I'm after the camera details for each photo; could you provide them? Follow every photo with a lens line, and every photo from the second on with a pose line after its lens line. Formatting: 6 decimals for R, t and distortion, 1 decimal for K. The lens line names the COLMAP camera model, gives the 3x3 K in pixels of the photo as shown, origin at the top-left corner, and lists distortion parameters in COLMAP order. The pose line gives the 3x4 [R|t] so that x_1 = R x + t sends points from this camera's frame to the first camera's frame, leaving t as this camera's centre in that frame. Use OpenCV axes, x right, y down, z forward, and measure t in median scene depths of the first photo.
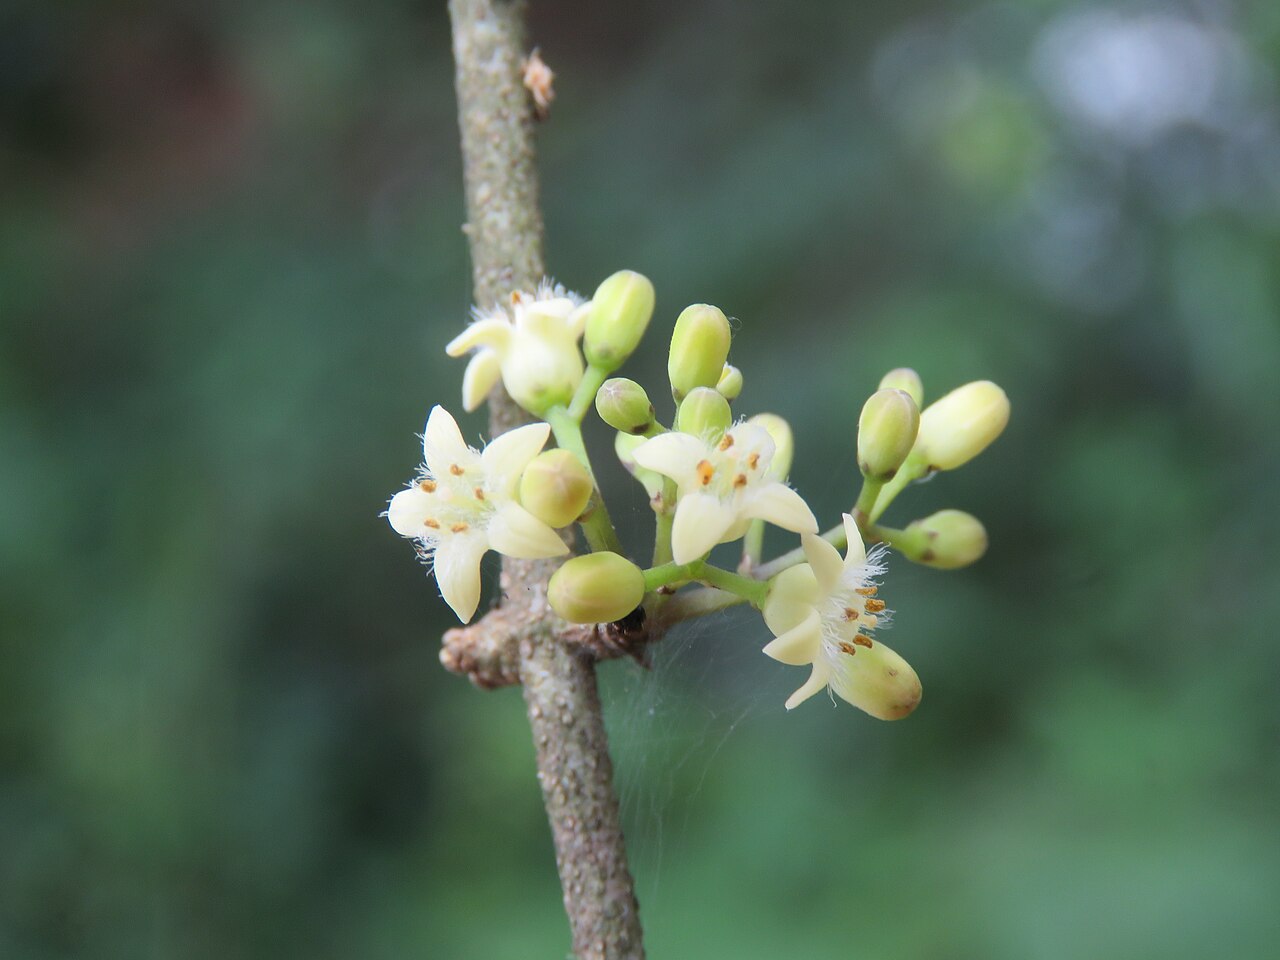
lens RADIAL K [[3380.2, 0, 640.0], [0, 3380.2, 480.0], [0, 0, 1]] dist [-0.853236, -0.005173]
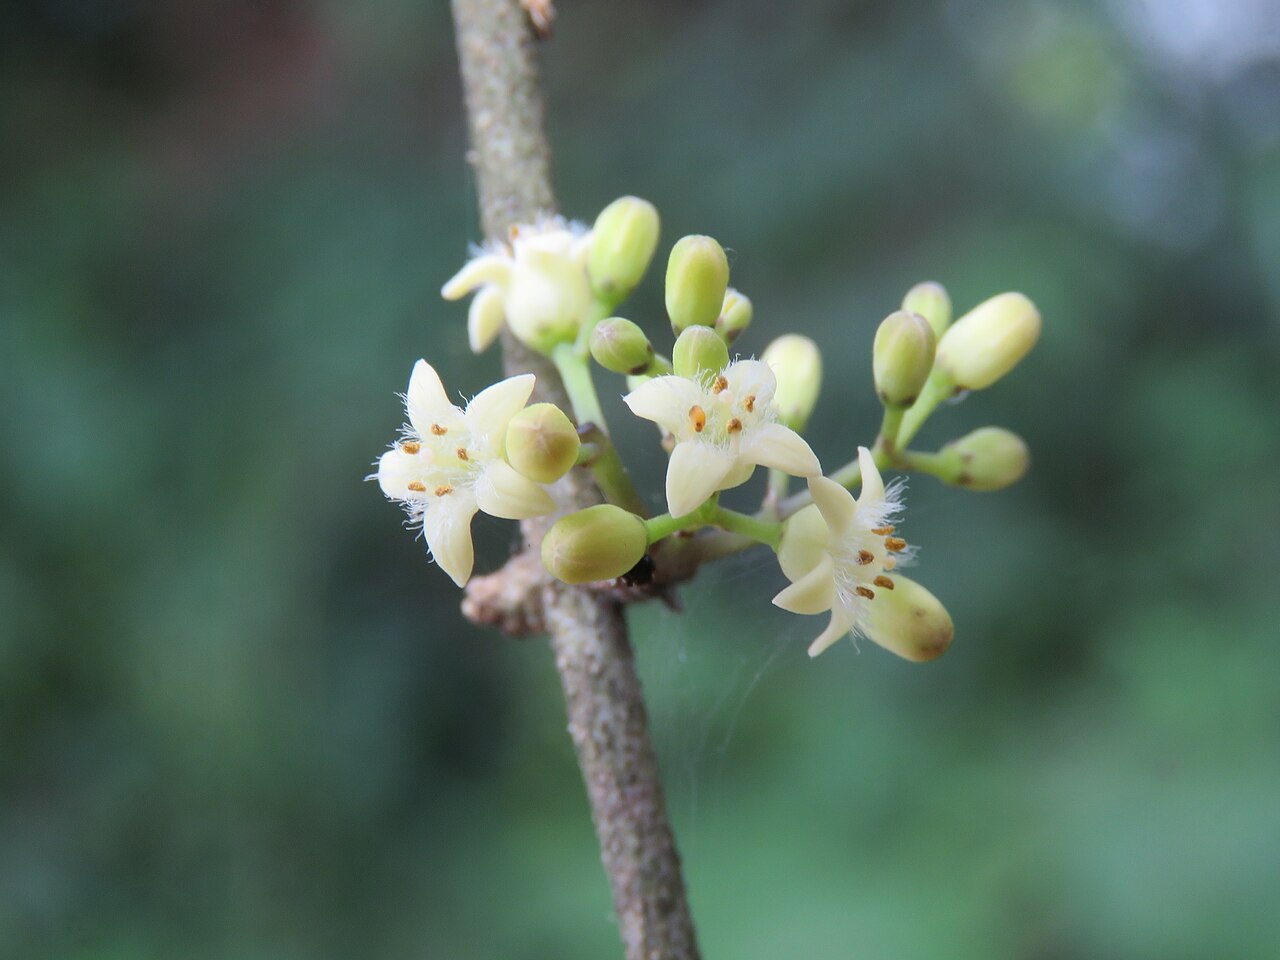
lens RADIAL K [[3380.2, 0, 640.0], [0, 3380.2, 480.0], [0, 0, 1]] dist [-0.853236, -0.005173]
pose [[0.995318, -0.052069, -0.081433, 0.072629], [0.056680, 0.996856, 0.055376, -0.035172], [0.078294, -0.059732, 0.995139, 0.053302]]
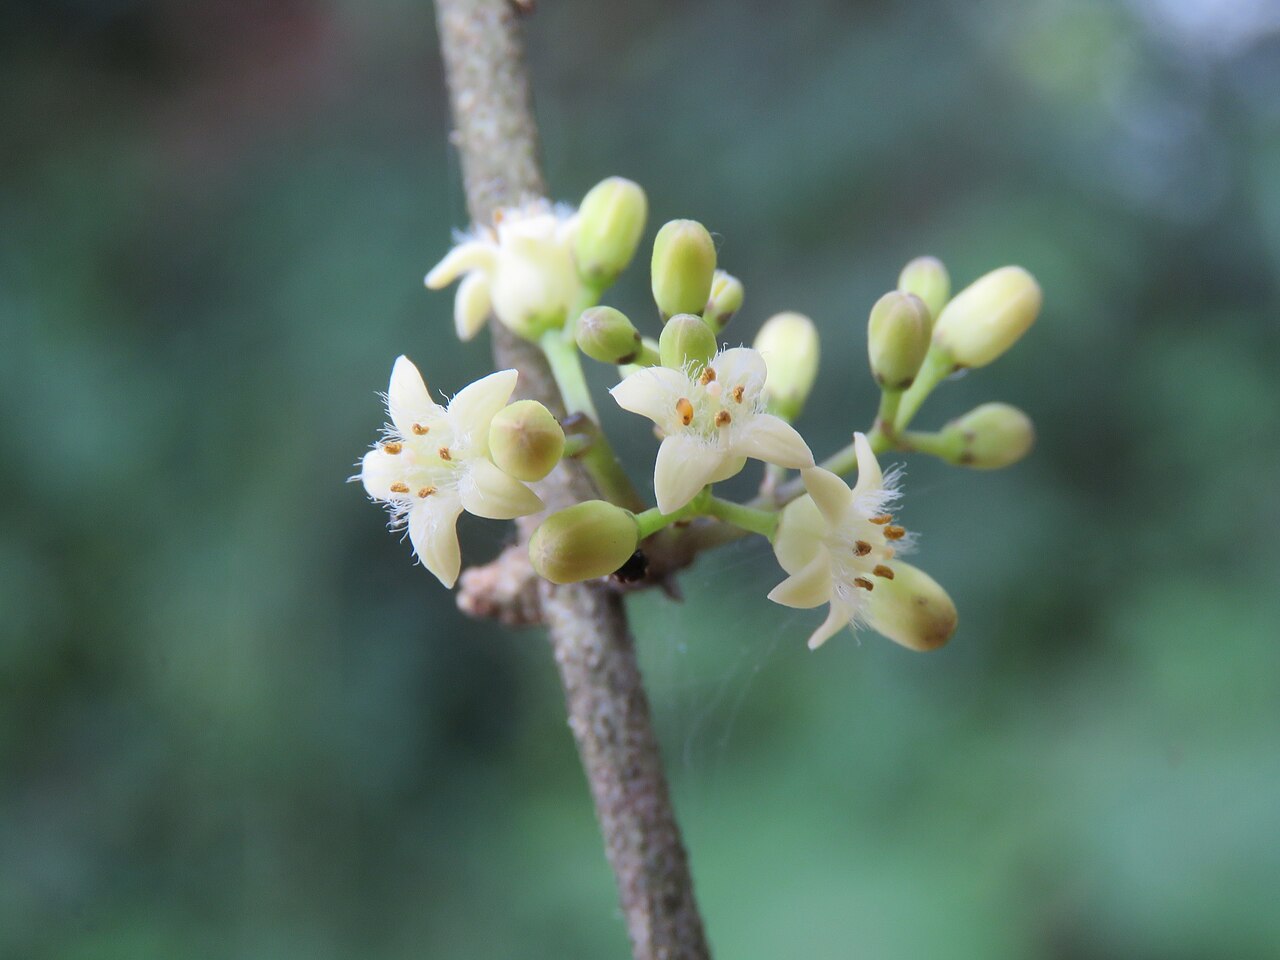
lens RADIAL K [[3380.2, 0, 640.0], [0, 3380.2, 480.0], [0, 0, 1]] dist [-0.853236, -0.005173]
pose [[0.992104, -0.075739, -0.099967, 0.089295], [0.083973, 0.993179, 0.080897, -0.054156], [0.093158, -0.088652, 0.991697, 0.080467]]
